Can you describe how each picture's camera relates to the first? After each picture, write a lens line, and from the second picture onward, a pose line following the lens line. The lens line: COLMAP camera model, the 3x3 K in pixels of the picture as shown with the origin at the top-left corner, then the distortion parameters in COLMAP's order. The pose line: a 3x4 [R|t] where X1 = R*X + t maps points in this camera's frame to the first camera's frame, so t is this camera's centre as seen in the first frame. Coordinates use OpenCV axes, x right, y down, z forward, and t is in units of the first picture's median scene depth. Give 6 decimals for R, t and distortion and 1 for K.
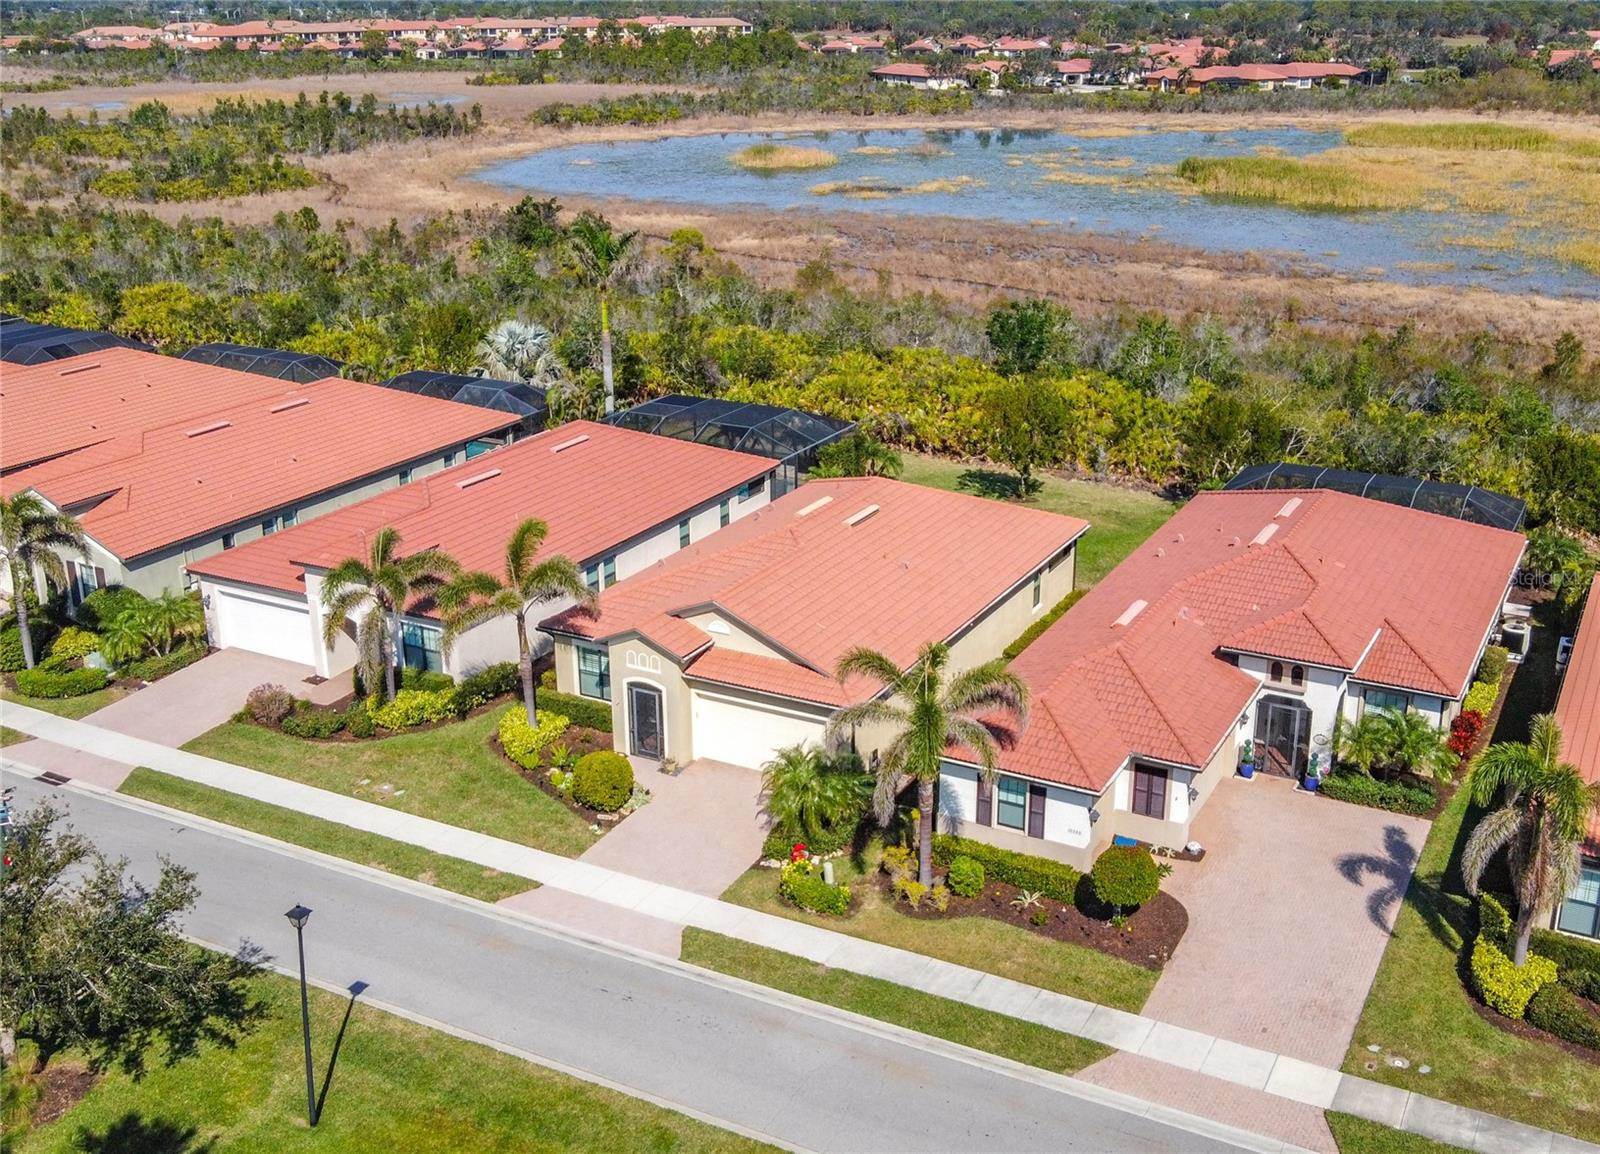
lens RADIAL K [[1643.6, 0, 837.8], [0, 1643.6, 574.2], [0, 0, 1]] dist [0.003662, 0.025696]
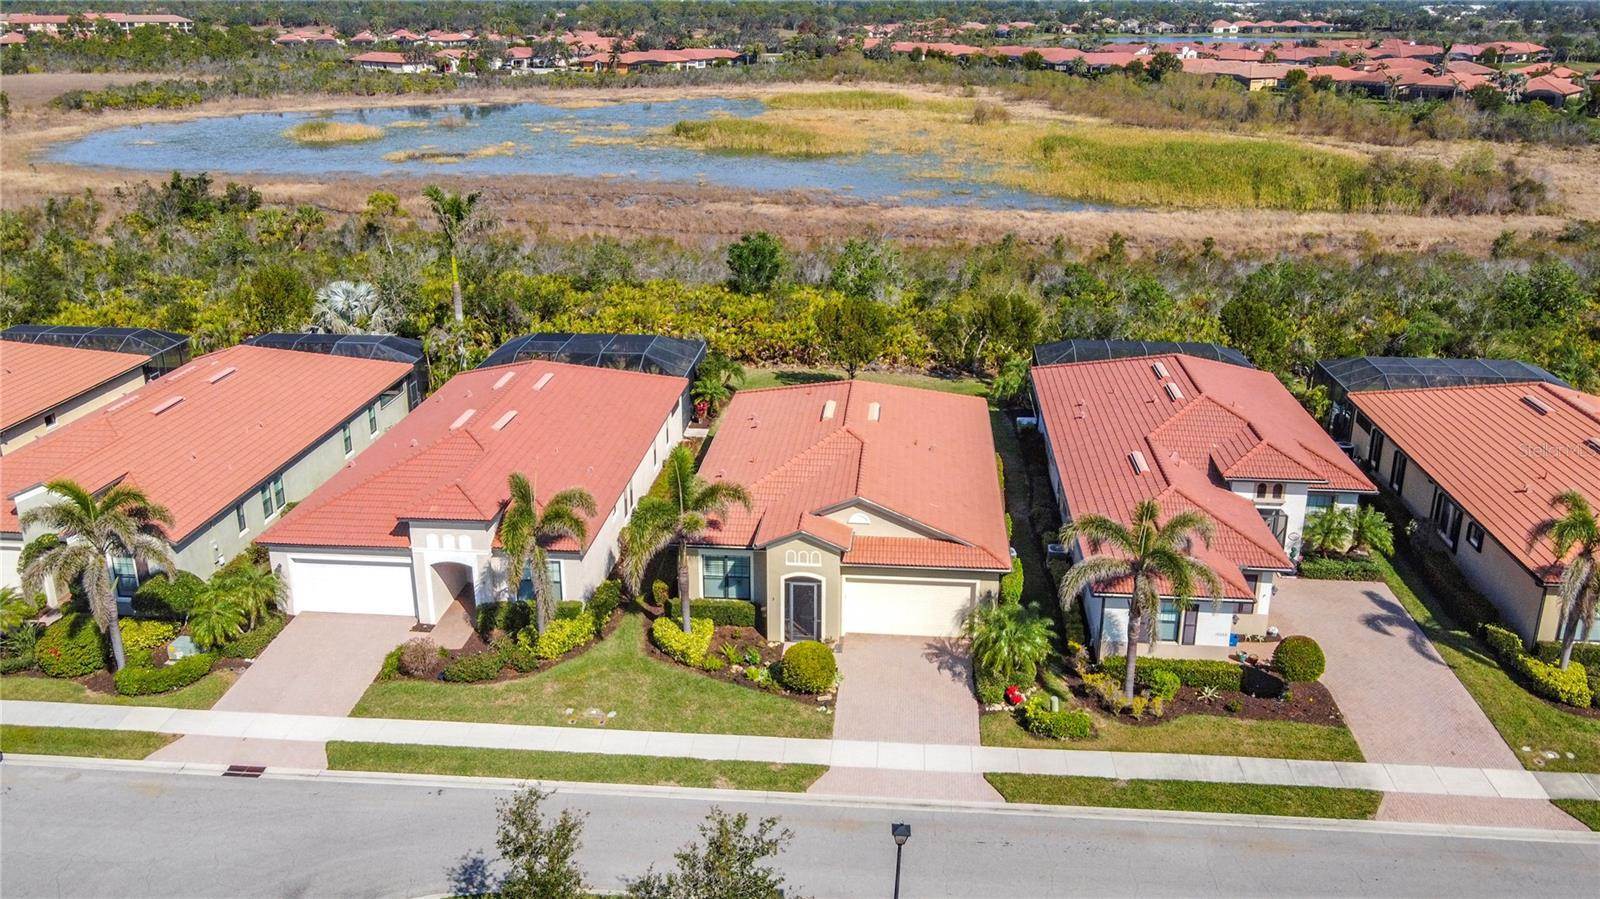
lens RADIAL K [[1289.0, 0, 800.0], [0, 1289.0, 449.5], [0, 0, 1]] dist [-0.001646, 0.022238]
pose [[0.921751, -0.124627, 0.367210, -0.305477], [0.125497, 0.991859, 0.021612, -0.028672], [-0.366914, 0.026162, 0.929887, 0.115772]]
